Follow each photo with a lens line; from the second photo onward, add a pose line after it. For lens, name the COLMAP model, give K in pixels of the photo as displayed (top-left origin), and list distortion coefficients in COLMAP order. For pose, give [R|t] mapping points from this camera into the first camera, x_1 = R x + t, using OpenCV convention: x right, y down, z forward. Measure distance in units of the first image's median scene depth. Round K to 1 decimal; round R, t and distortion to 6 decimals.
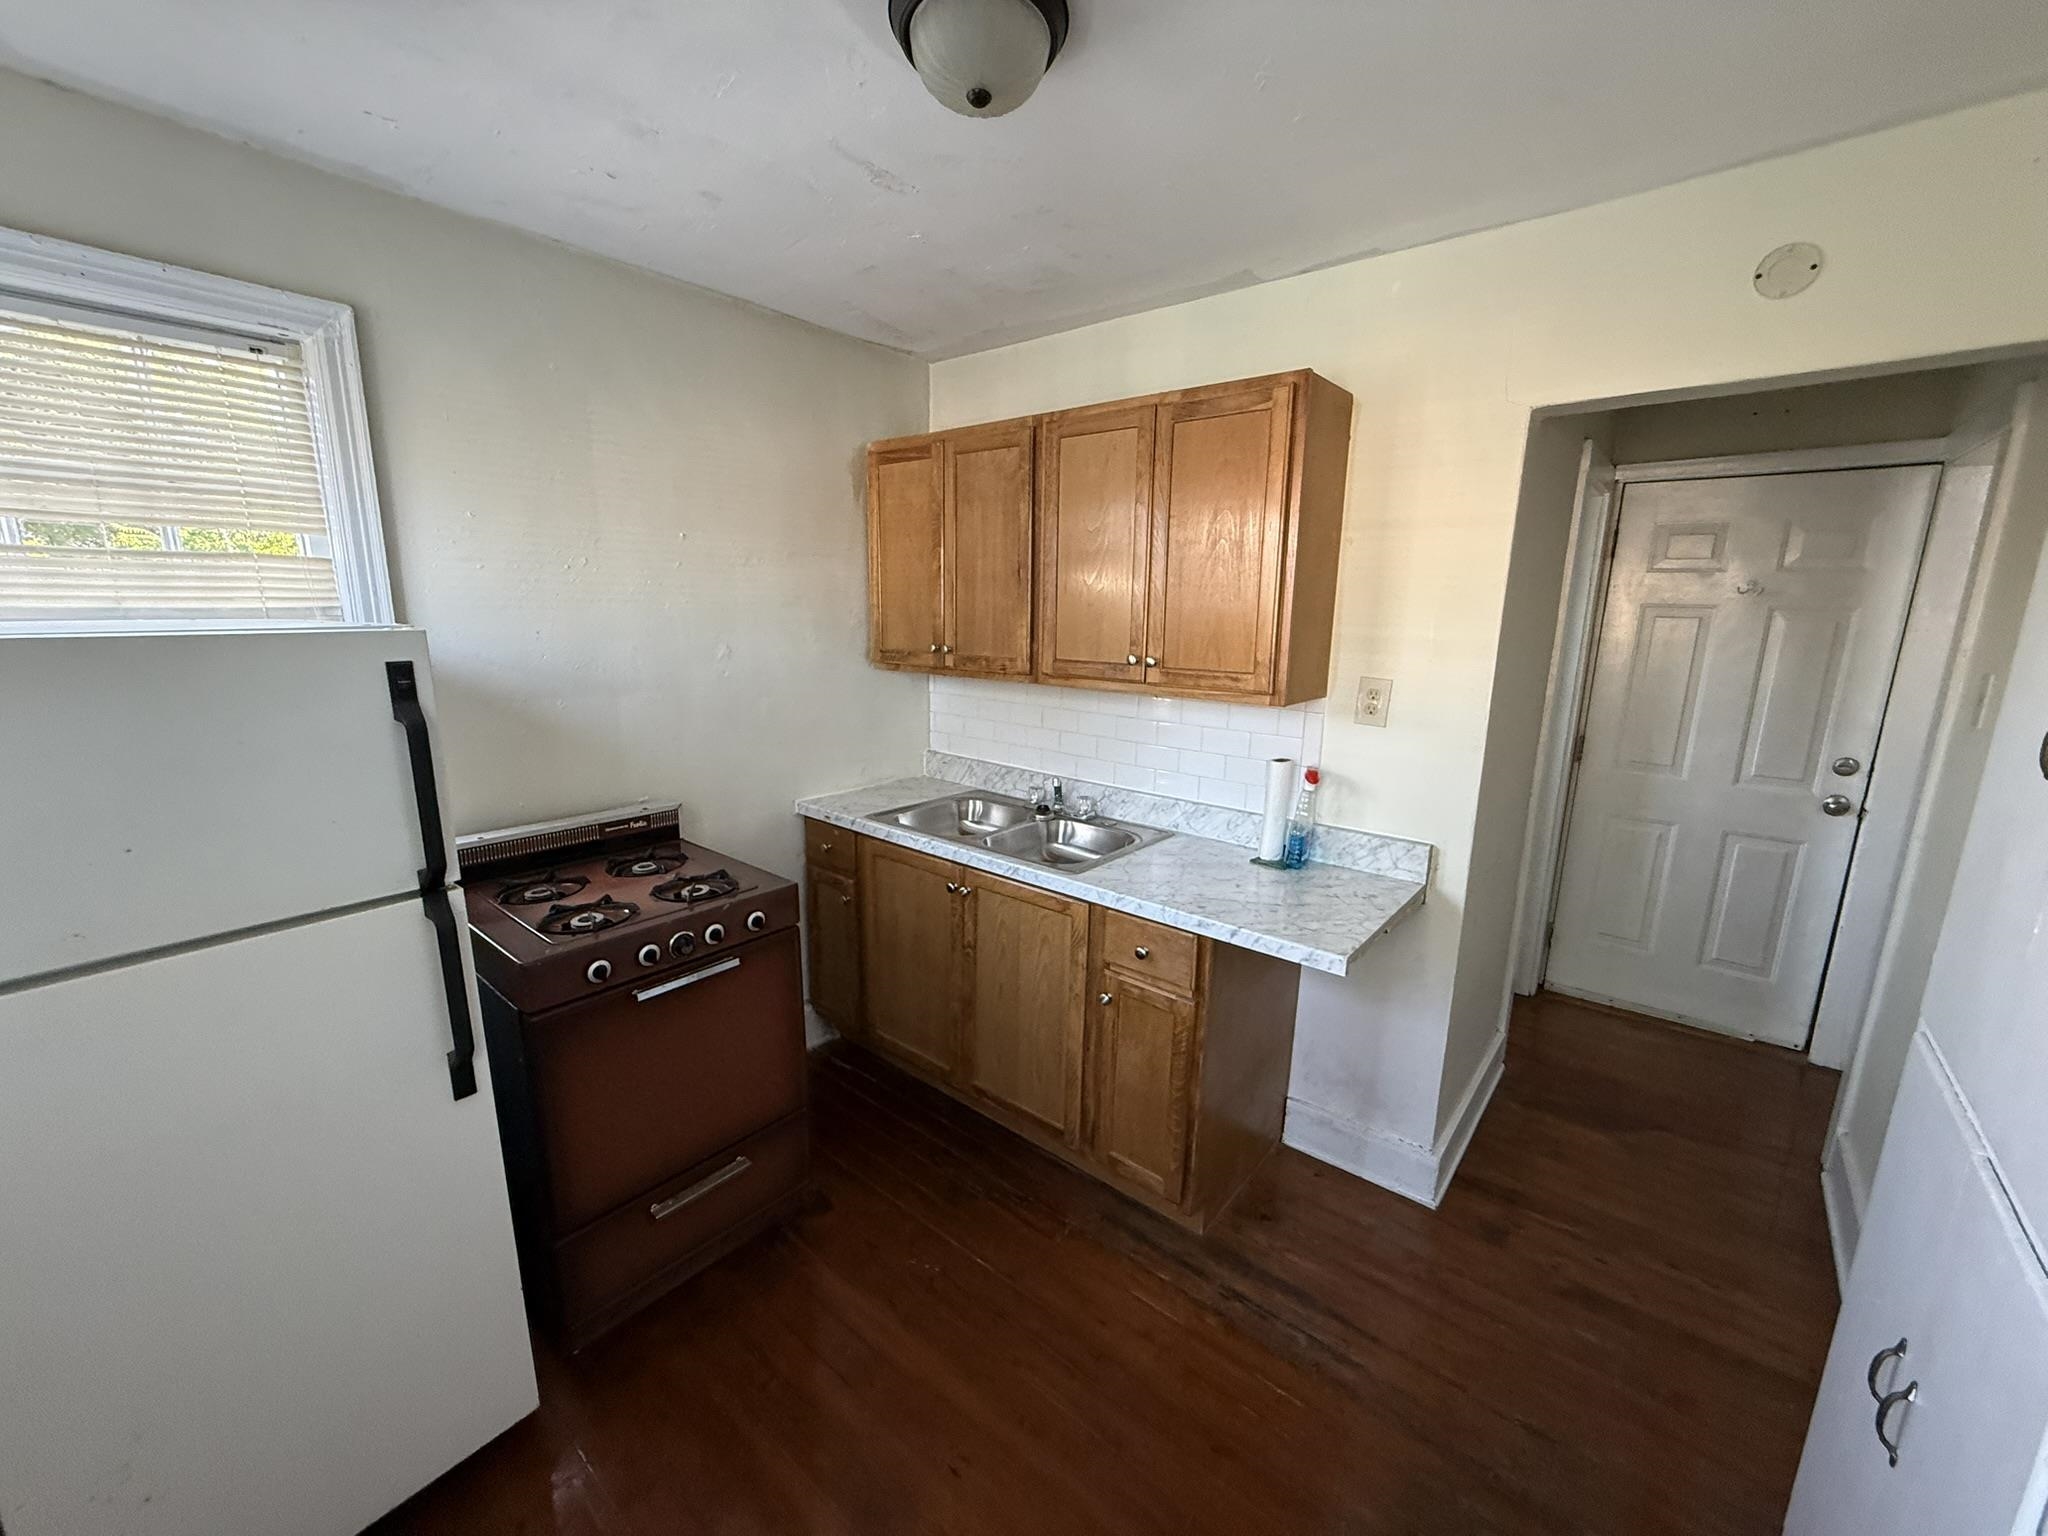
lens RADIAL K [[813.9, 0, 1022.2], [0, 813.9, 771.7], [0, 0, 1]] dist [-0.001964, 0.000083]
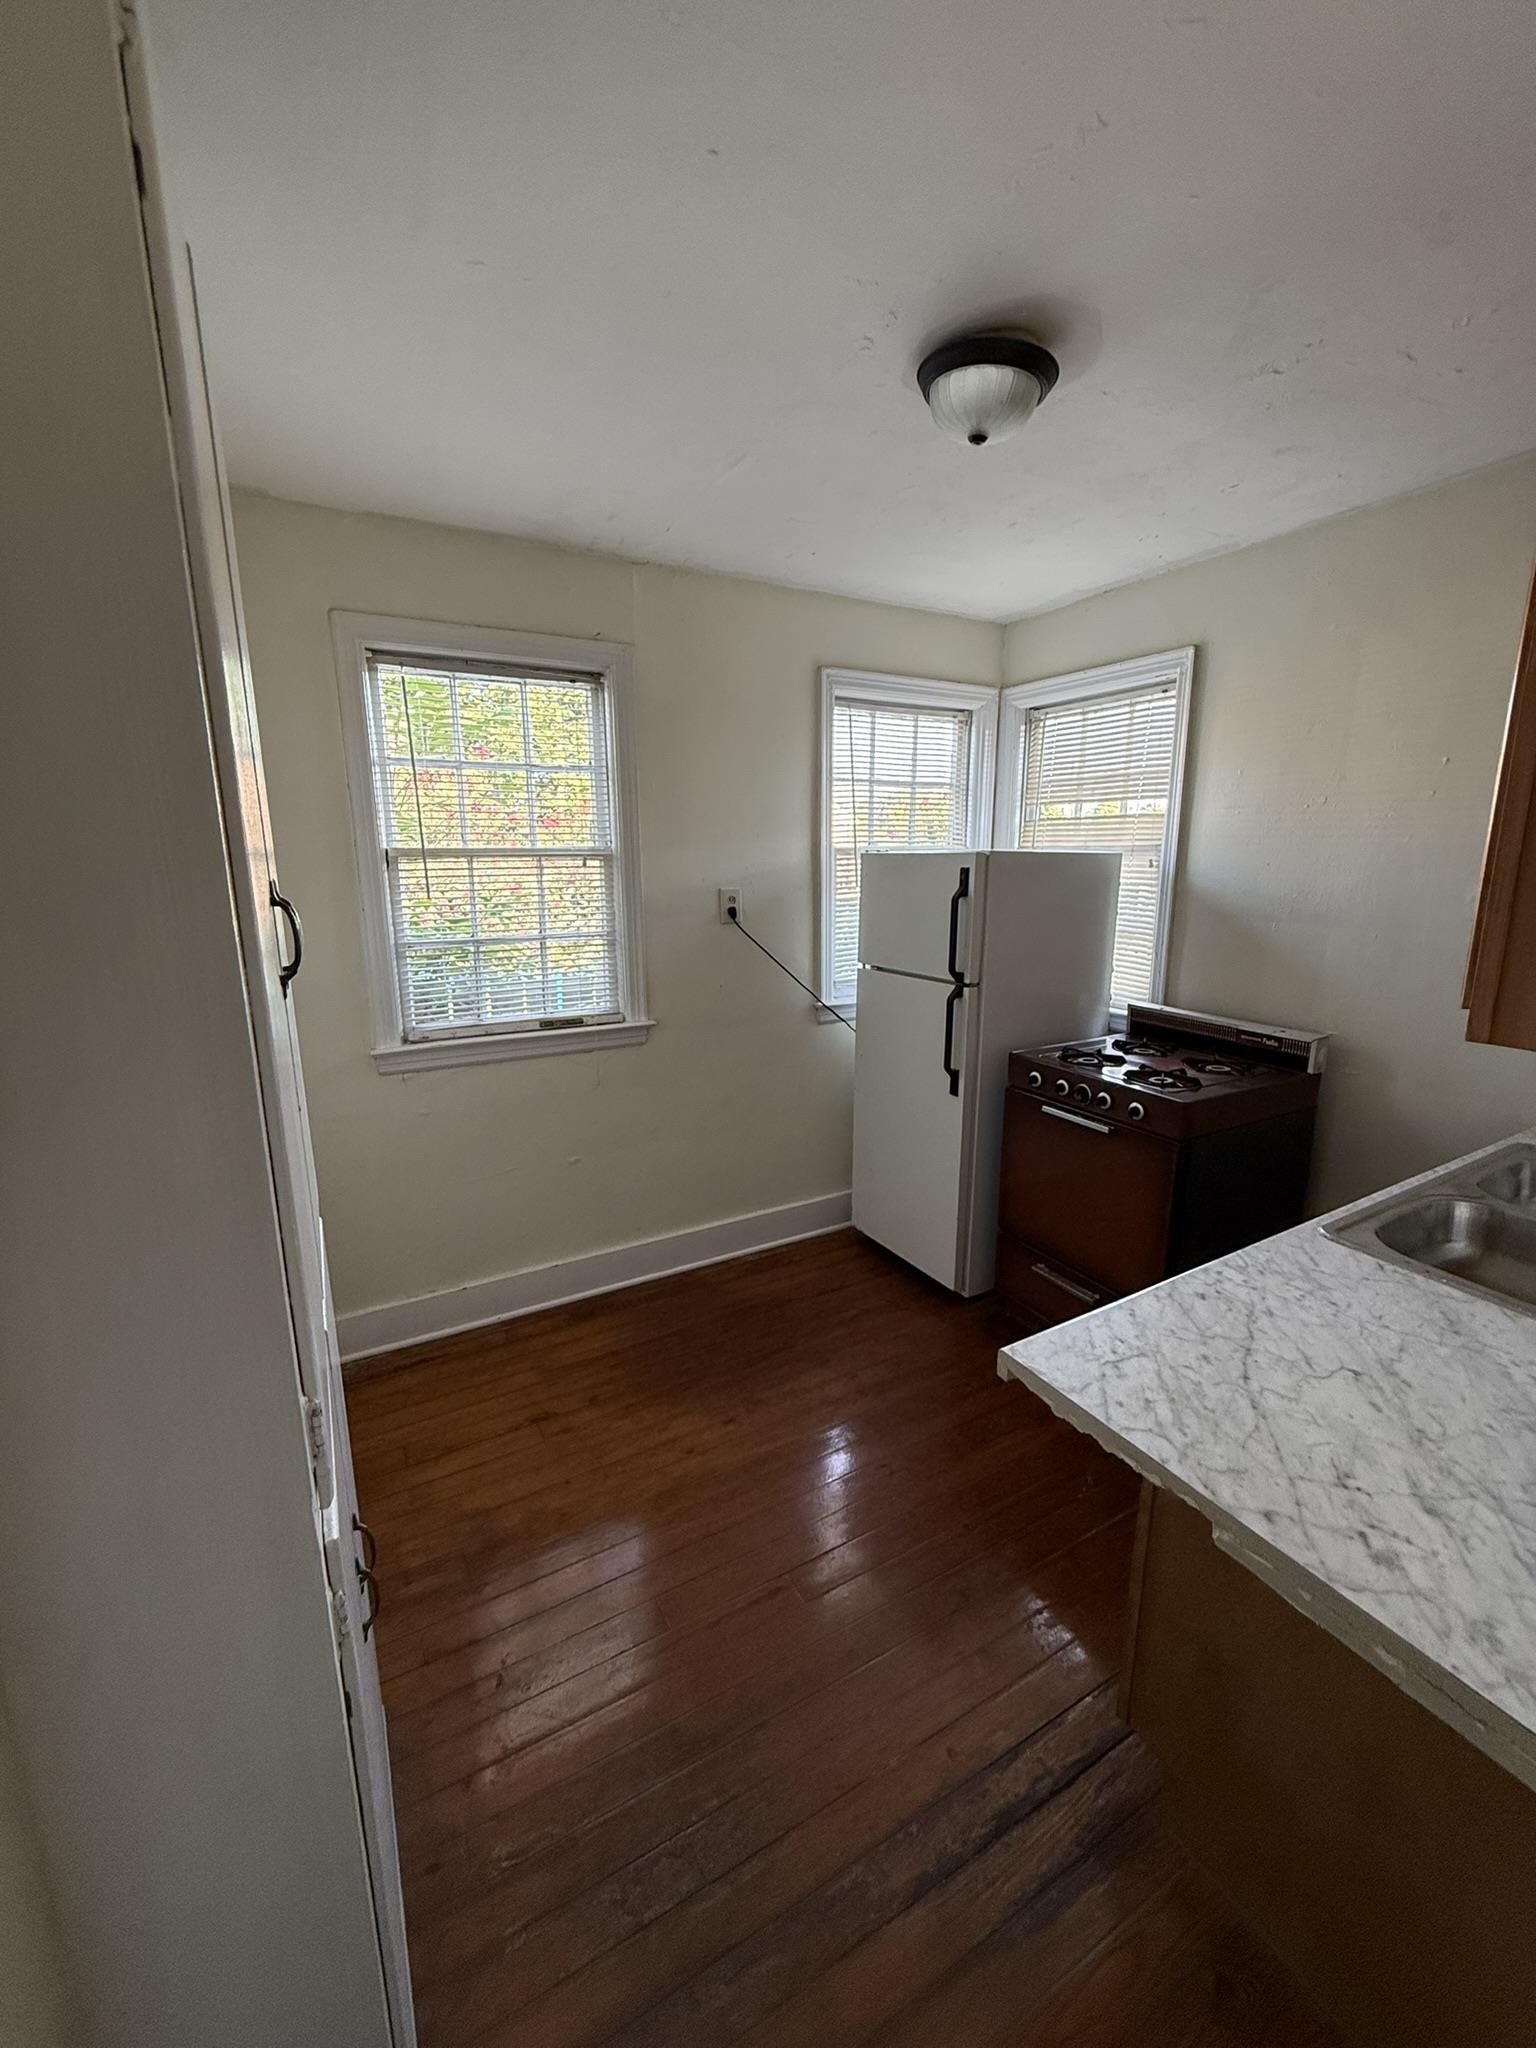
lens RADIAL K [[813.9, 0, 769.1], [0, 813.9, 1017.3], [0, 0, 1]] dist [-0.001964, 0.000083]
pose [[-0.352370, 0.178082, -0.918761, 0.919950], [-0.194372, 0.946395, 0.257985, -0.143054], [0.915453, 0.269488, -0.298867, 0.857525]]
